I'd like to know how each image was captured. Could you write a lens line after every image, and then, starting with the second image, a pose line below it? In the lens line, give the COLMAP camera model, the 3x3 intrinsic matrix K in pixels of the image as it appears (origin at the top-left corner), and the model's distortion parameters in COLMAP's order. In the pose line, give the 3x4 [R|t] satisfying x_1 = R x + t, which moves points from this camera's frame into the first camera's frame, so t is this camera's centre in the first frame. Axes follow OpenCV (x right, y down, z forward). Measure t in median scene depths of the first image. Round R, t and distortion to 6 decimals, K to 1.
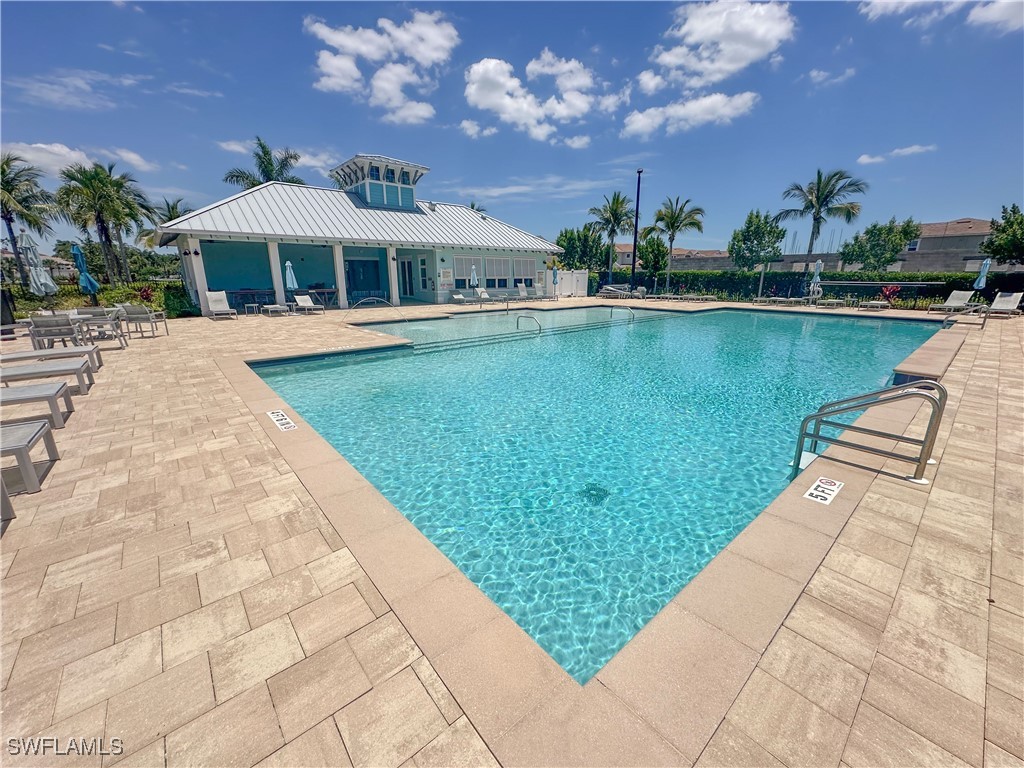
lens RADIAL K [[409.9, 0, 511.3], [0, 409.9, 383.8], [0, 0, 1]] dist [0.000865, -0.000143]
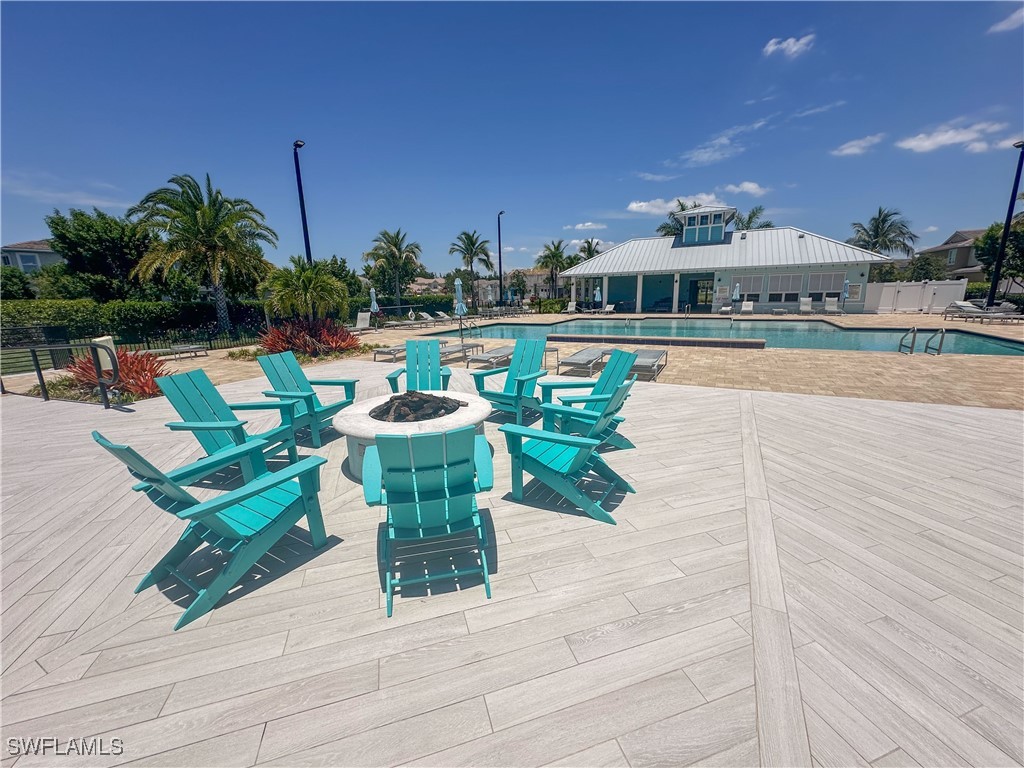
lens RADIAL K [[409.9, 0, 511.3], [0, 409.9, 383.8], [0, 0, 1]] dist [0.000865, -0.000143]
pose [[0.373525, 0.191676, -0.907601, 2.189283], [-0.215961, 0.969503, 0.115870, 0.016615], [0.902131, 0.152726, 0.403528, -0.156493]]
